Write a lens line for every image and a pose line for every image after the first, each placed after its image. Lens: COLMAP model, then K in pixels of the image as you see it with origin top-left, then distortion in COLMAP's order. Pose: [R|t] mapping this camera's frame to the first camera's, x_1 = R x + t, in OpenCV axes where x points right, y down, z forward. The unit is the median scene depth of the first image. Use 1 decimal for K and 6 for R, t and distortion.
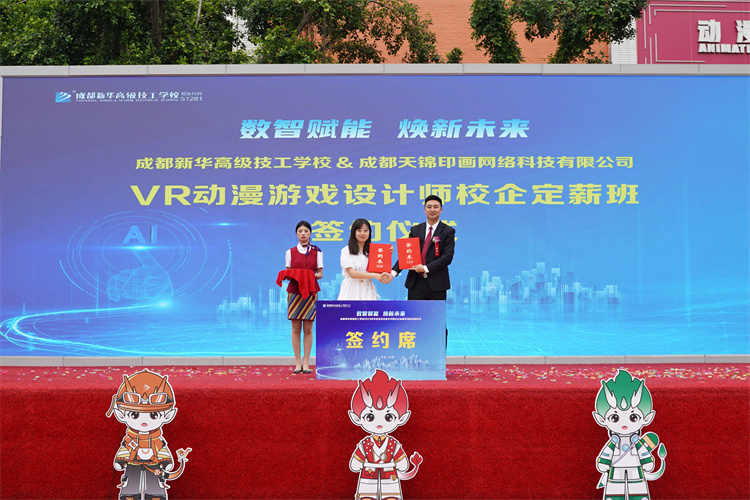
lens RADIAL K [[1087.7, 0, 374.1], [0, 1087.7, 244.4], [0, 0, 1]] dist [-0.046877, 0.000000]
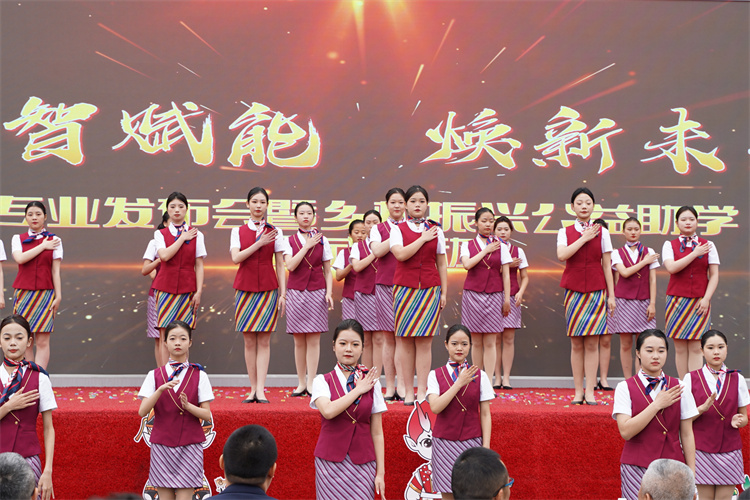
lens RADIAL K [[2087.6, 0, 370.8], [0, 2087.6, 249.1], [0, 0, 1]] dist [0.235975, 0.000000]
pose [[0.994879, 0.013966, 0.100099, -0.227359], [-0.018008, 0.999053, 0.039598, -0.069883], [-0.099452, -0.041198, 0.994189, -0.719243]]
